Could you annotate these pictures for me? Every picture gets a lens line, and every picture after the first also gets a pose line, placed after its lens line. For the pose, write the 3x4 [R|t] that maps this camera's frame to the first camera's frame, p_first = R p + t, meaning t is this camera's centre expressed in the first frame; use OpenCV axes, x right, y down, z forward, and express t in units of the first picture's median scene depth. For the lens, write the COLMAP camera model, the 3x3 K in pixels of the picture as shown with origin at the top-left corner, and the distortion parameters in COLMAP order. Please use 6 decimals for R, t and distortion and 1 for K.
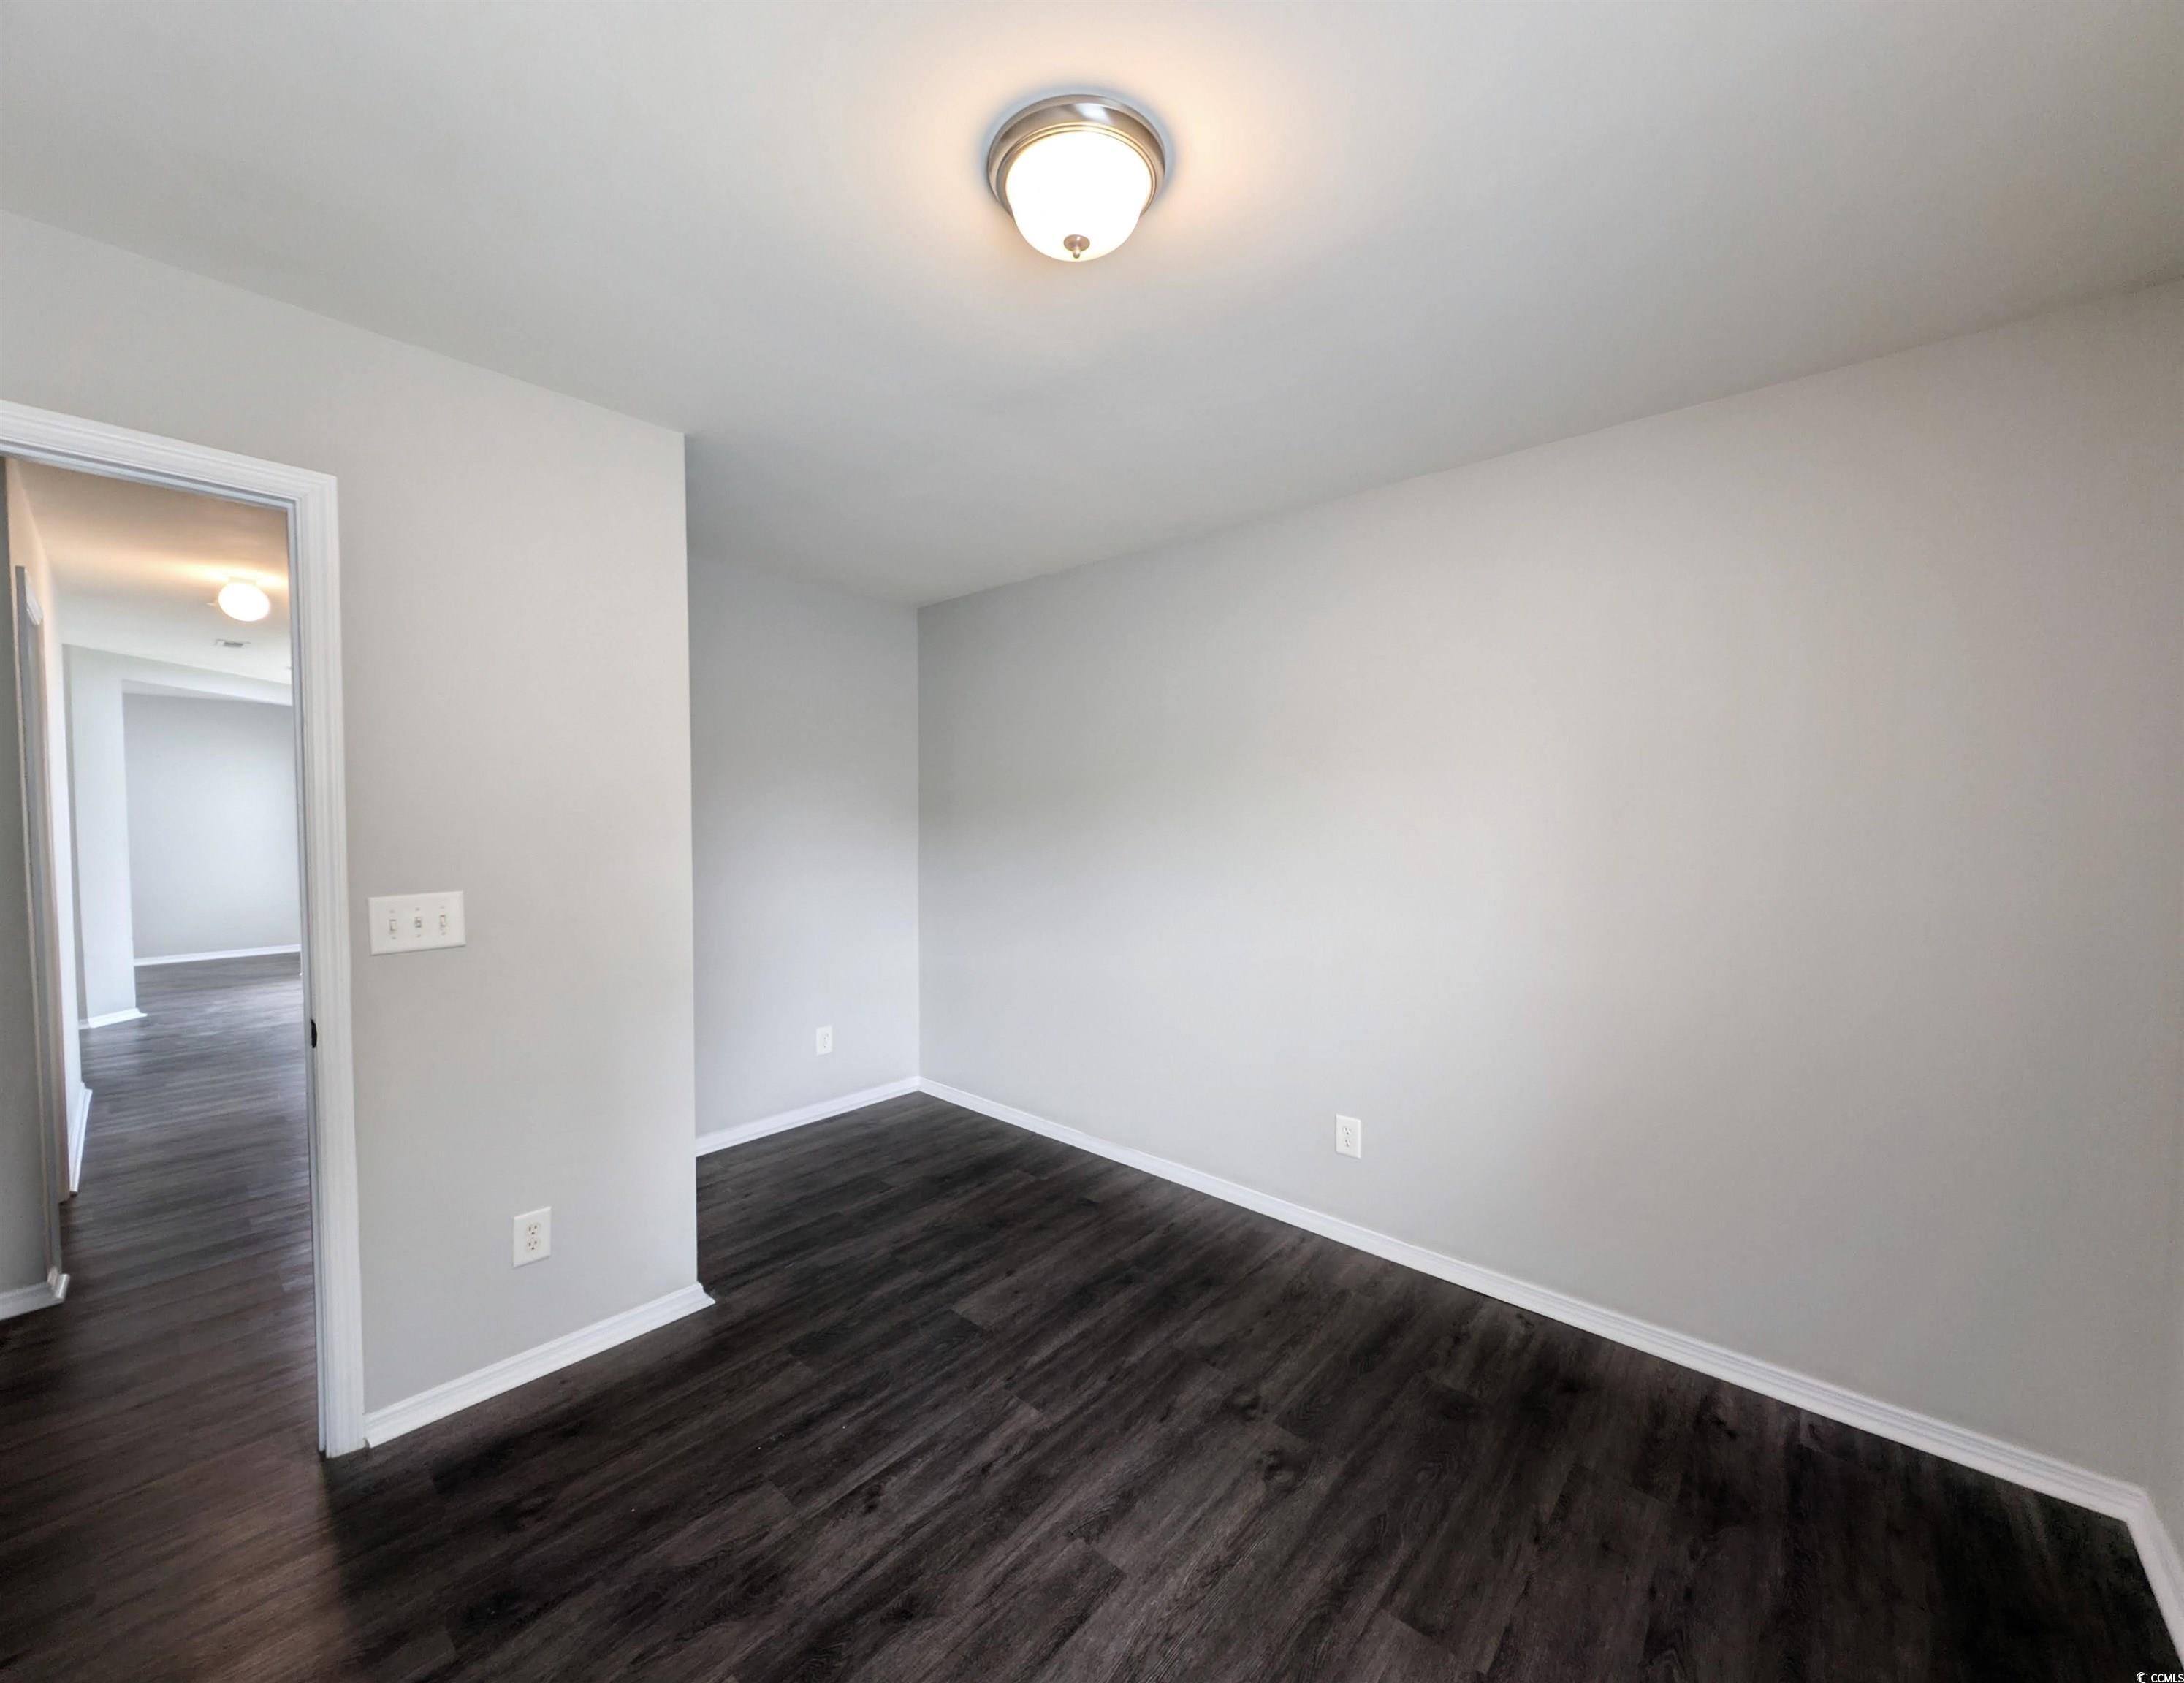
lens RADIAL K [[874.3, 0, 1017.6], [0, 874.3, 833.1], [0, 0, 1]] dist [-0.001199, -0.000439]
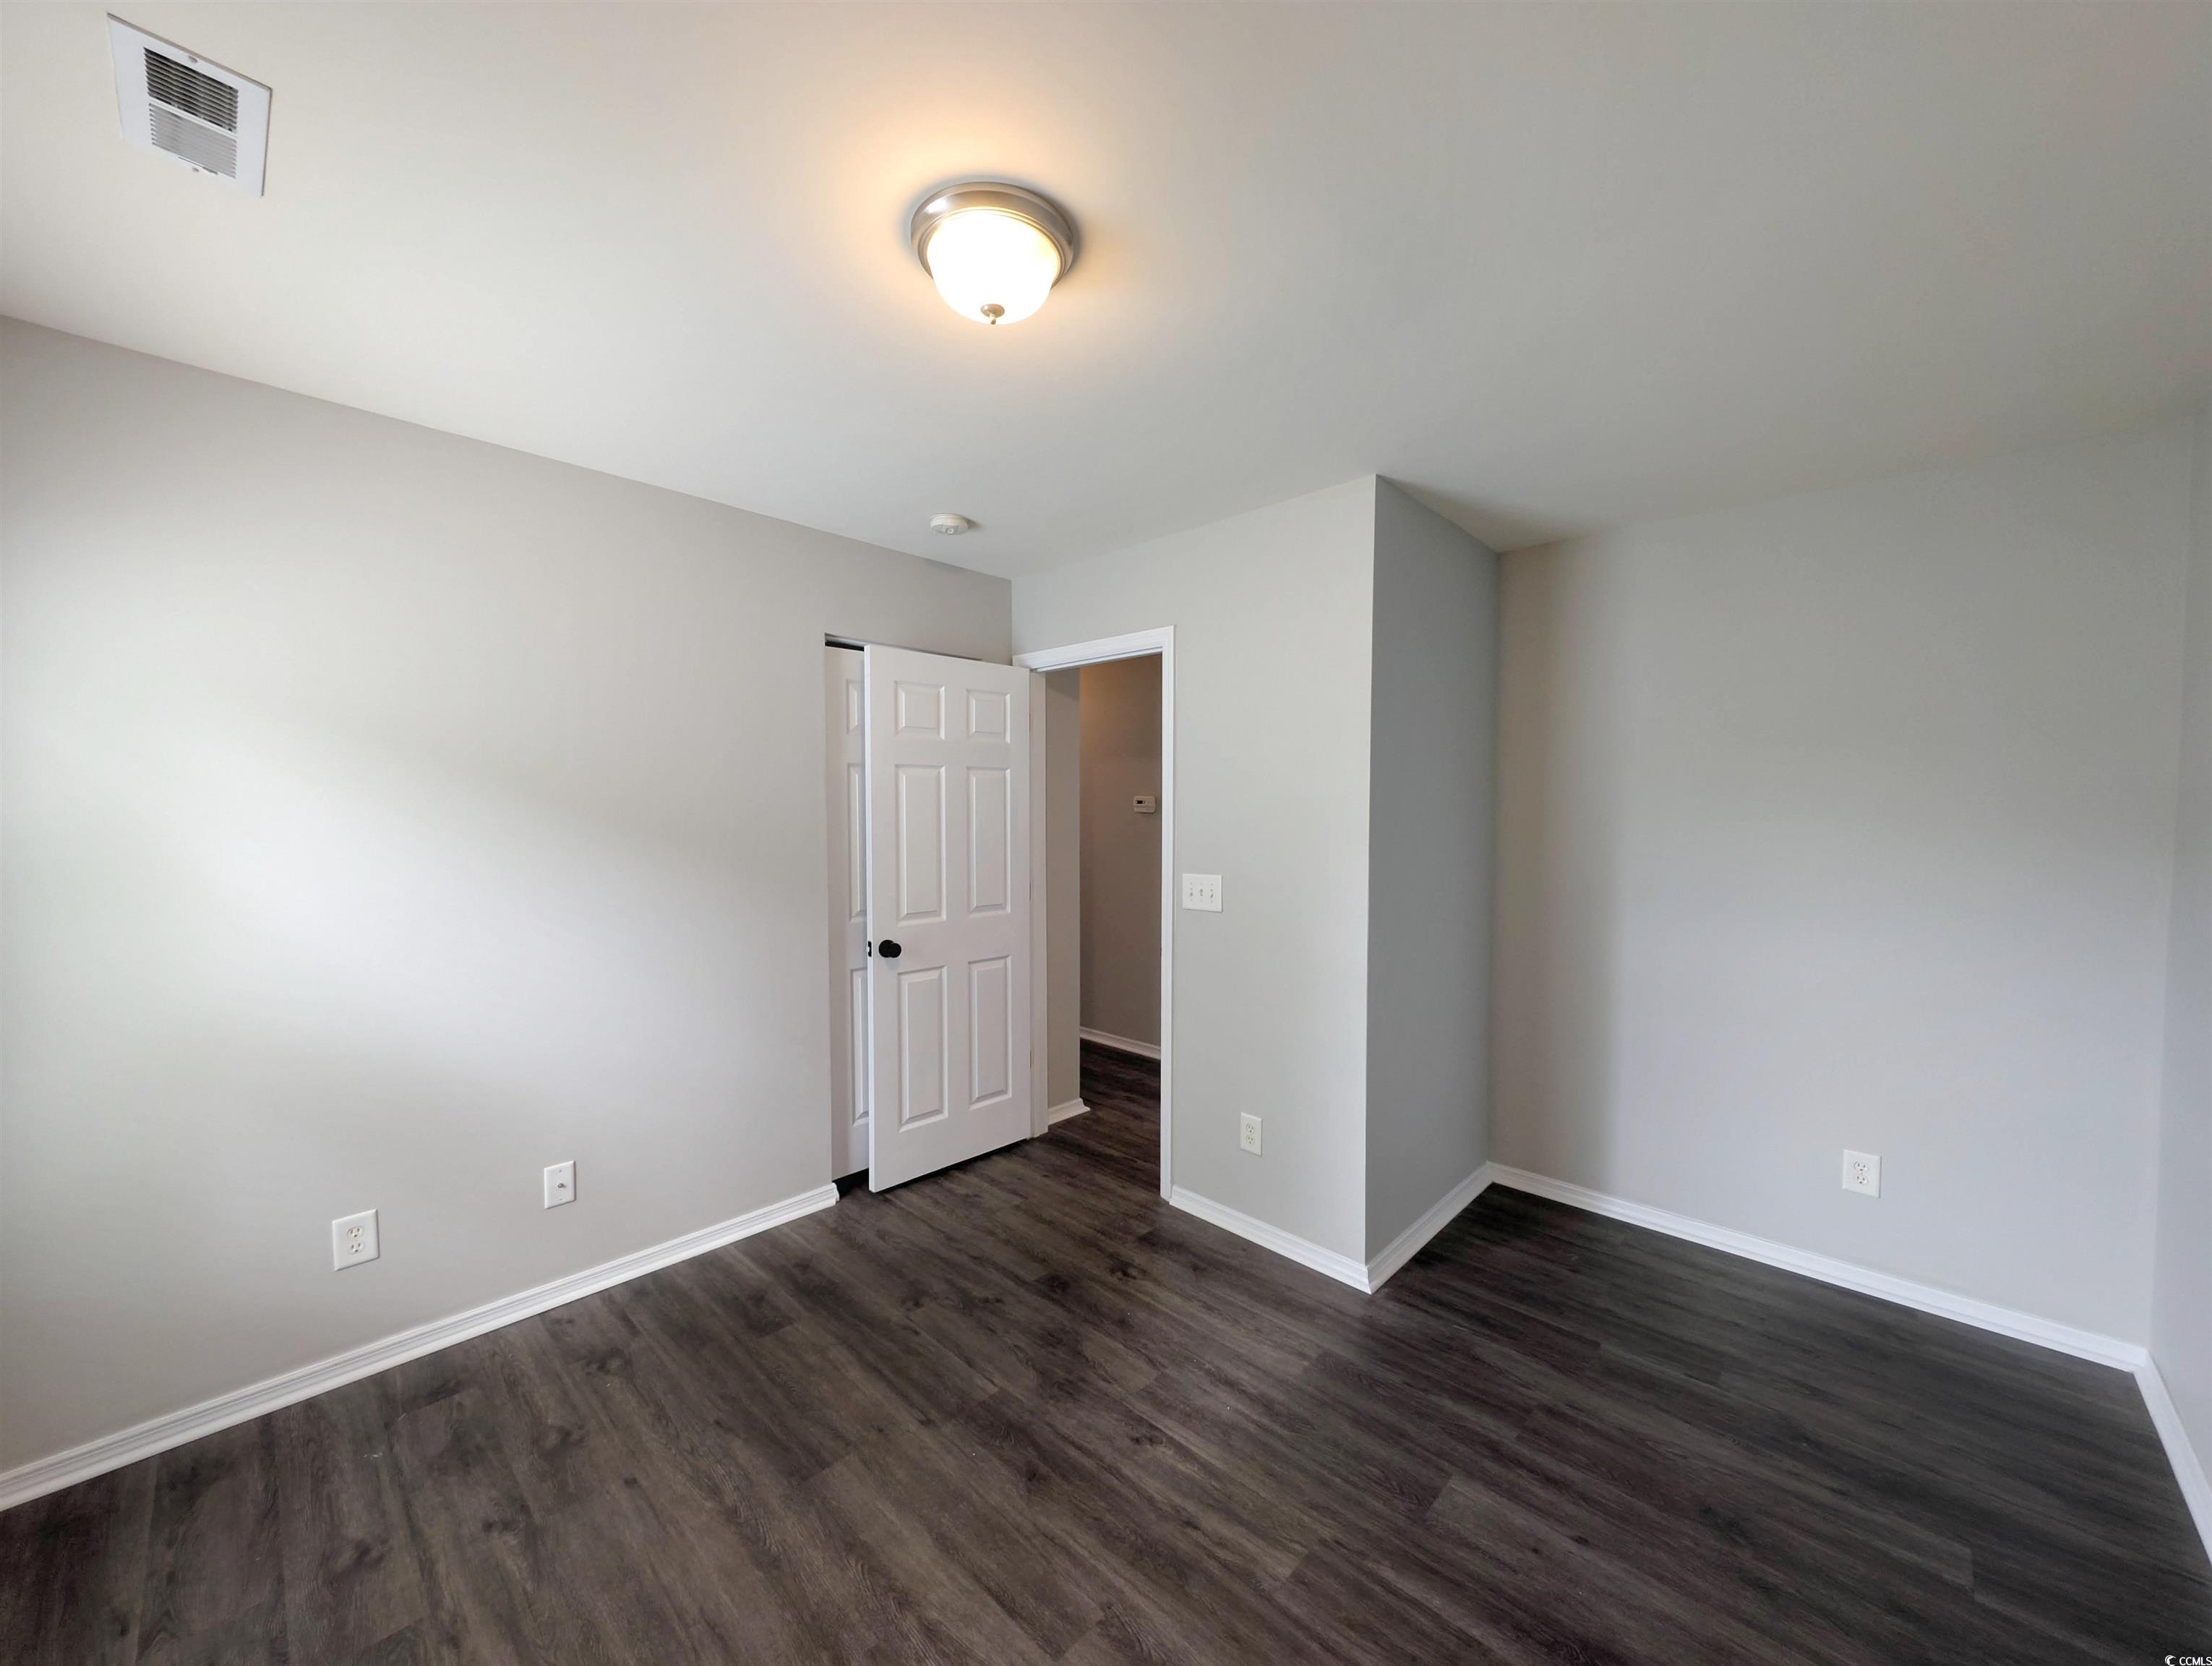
lens RADIAL K [[834.2, 0, 1111.8], [0, 834.2, 813.5], [0, 0, 1]] dist [0.007026, -0.002740]
pose [[0.012315, 0.018184, -0.999759, 0.865293], [-0.034901, 0.999233, 0.017744, -0.063764], [0.999315, 0.034674, 0.012940, 0.875389]]
